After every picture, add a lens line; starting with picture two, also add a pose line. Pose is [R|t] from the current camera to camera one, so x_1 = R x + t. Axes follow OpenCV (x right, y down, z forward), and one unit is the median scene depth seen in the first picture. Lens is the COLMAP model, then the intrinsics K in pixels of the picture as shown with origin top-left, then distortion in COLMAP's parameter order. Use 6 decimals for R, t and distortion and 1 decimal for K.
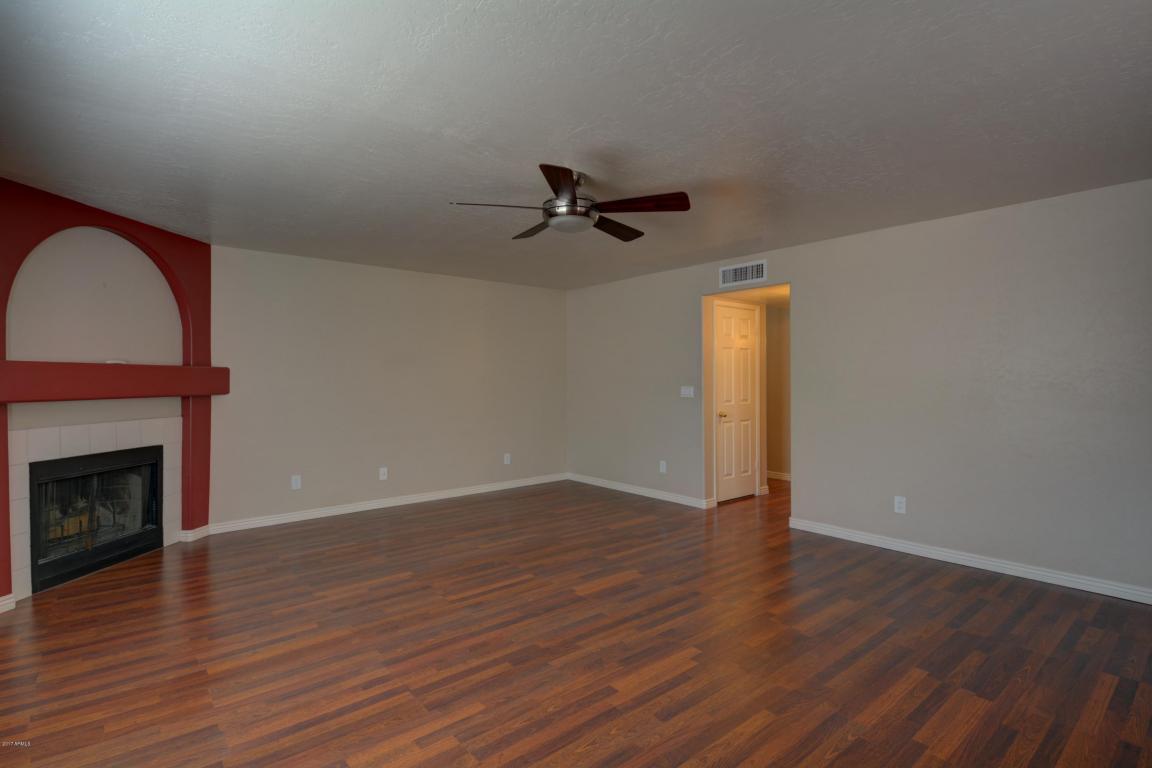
lens RADIAL K [[558.5, 0, 576.7], [0, 558.5, 377.6], [0, 0, 1]] dist [0.016680, -0.004053]
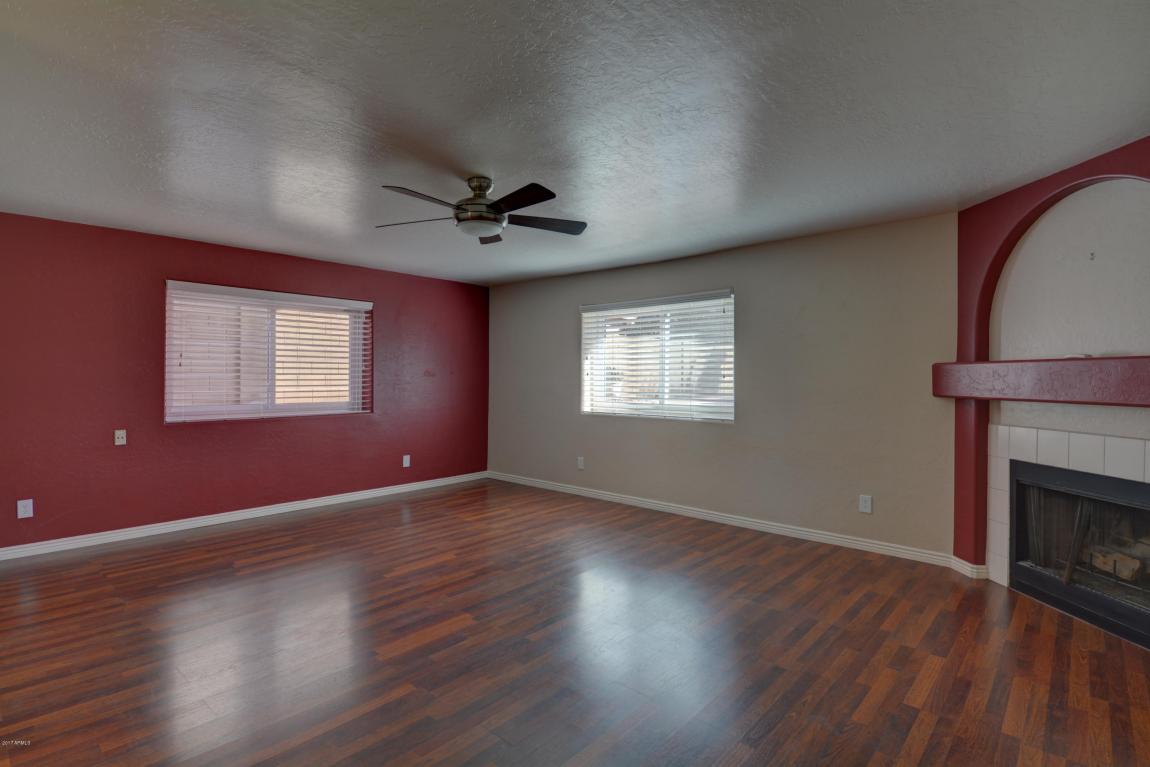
lens RADIAL K [[557.6, 0, 582.1], [0, 557.6, 384.1], [0, 0, 1]] dist [0.016680, -0.004053]
pose [[-0.988071, -0.001545, -0.153990, -0.035609], [-0.002697, 0.999970, 0.007273, 0.008044], [0.153974, 0.007602, -0.988046, 1.868625]]
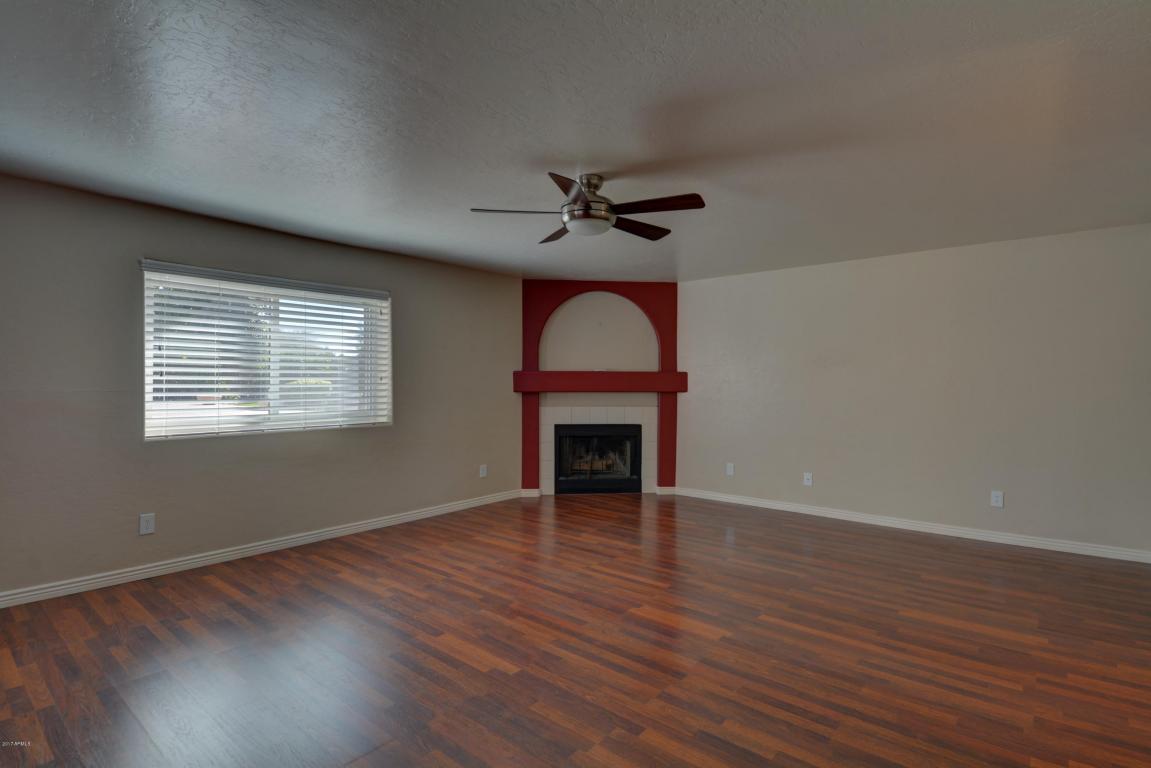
lens RADIAL K [[558.1, 0, 580.9], [0, 558.1, 383.7], [0, 0, 1]] dist [0.016680, -0.004053]
pose [[0.185544, 0.006249, -0.982616, 0.888877], [0.000581, 0.999979, 0.006470, 0.000757], [0.982636, -0.001771, 0.185537, 0.726023]]
